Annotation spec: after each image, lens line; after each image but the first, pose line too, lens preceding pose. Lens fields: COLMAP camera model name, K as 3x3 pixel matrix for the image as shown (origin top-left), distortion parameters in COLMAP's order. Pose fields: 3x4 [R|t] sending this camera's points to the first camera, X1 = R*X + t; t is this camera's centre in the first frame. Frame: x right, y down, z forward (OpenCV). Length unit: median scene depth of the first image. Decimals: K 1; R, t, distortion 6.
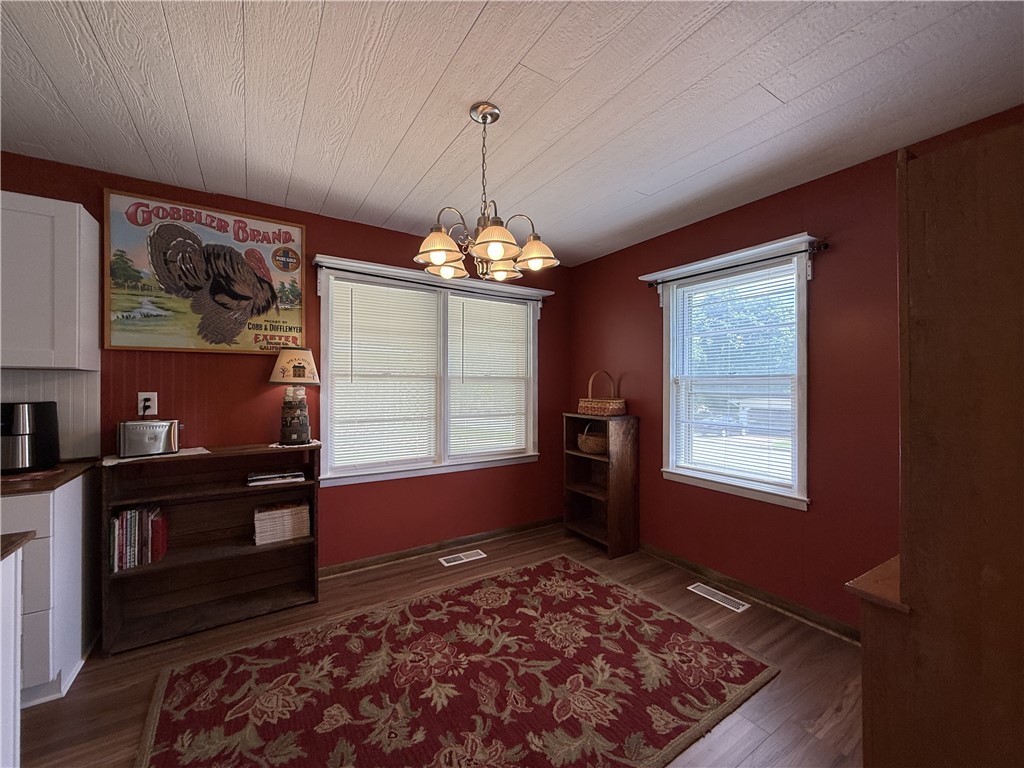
lens RADIAL K [[408.0, 0, 510.6], [0, 408.0, 383.9], [0, 0, 1]] dist [-0.000933, 0.000152]
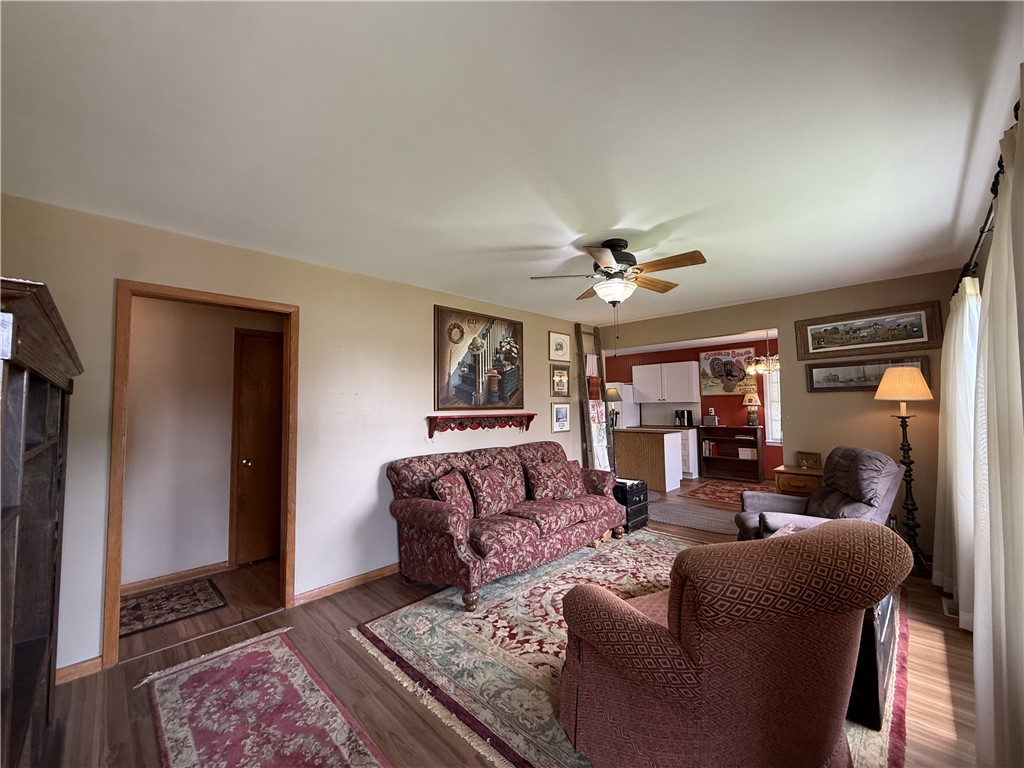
lens RADIAL K [[408.0, 0, 509.9], [0, 408.0, 383.8], [0, 0, 1]] dist [-0.000933, 0.000152]
pose [[0.217576, -0.057531, -0.974346, 1.925844], [0.015568, 0.998339, -0.055472, -0.017427], [0.975919, -0.003099, 0.218110, -1.287106]]
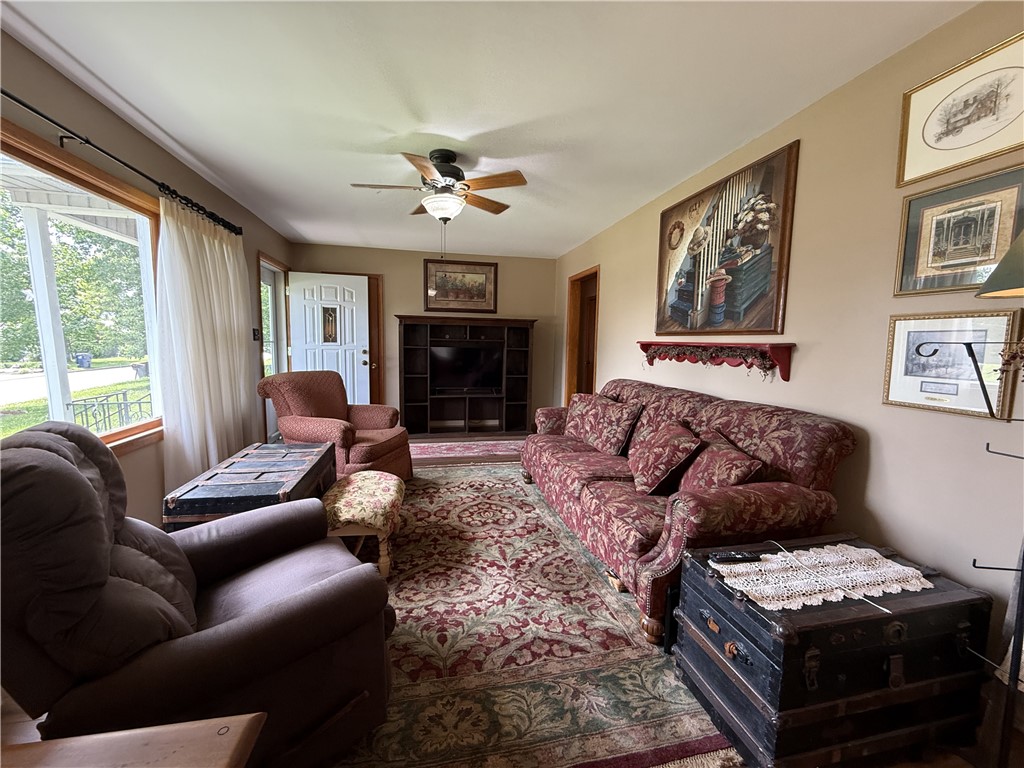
lens RADIAL K [[408.0, 0, 509.7], [0, 408.0, 383.5], [0, 0, 1]] dist [-0.000933, 0.000152]
pose [[-0.937093, -0.054320, 0.344828, 0.336651], [-0.020178, 0.994596, 0.101842, 0.024396], [-0.348496, 0.088478, -0.933125, 0.244528]]
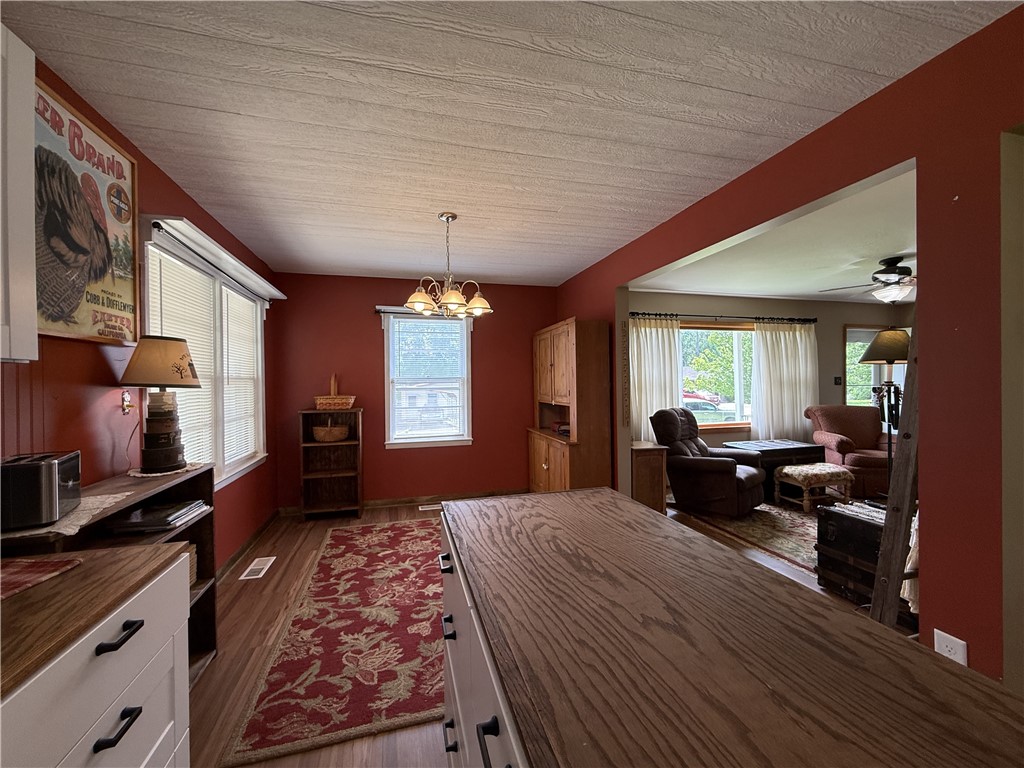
lens RADIAL K [[408.0, 0, 509.4], [0, 408.0, 384.0], [0, 0, 1]] dist [-0.000933, 0.000152]
pose [[0.299923, -0.011891, 0.953889, -1.071954], [0.009189, 0.999912, 0.009576, -0.007172], [-0.953919, 0.005894, 0.300006, 0.196373]]
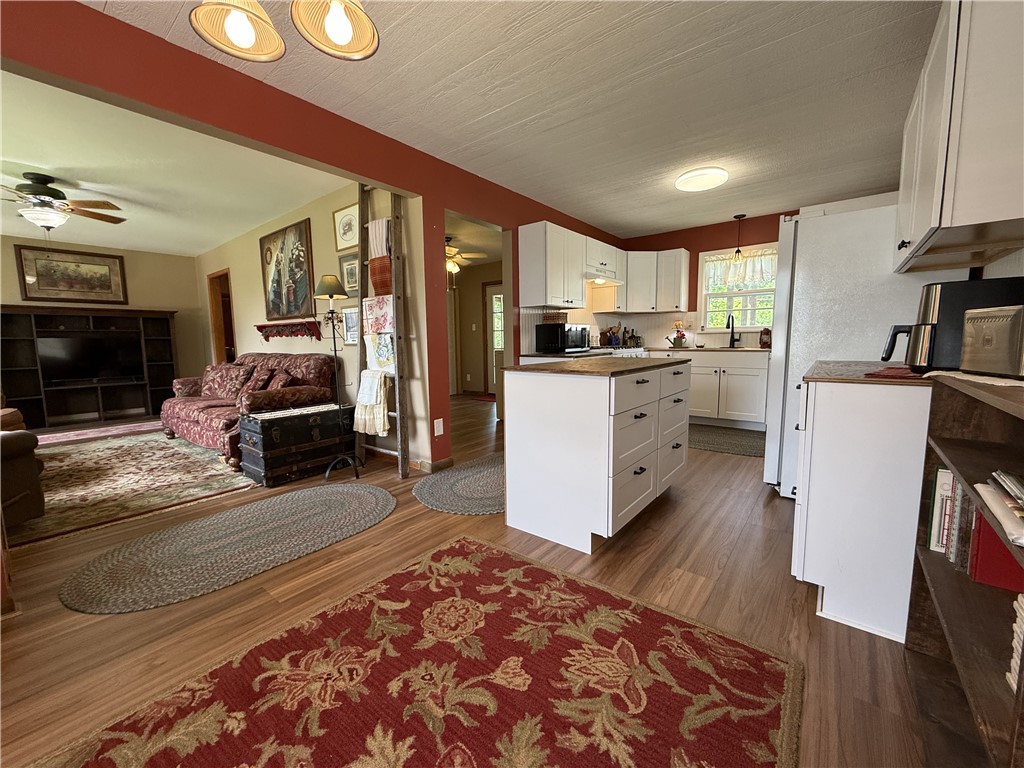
lens RADIAL K [[408.0, 0, 509.5], [0, 408.0, 383.4], [0, 0, 1]] dist [-0.000933, 0.000152]
pose [[-0.947786, 0.045794, -0.315602, -0.131288], [0.013259, 0.994439, 0.104477, 0.107151], [0.318631, 0.094838, -0.943123, 1.114100]]
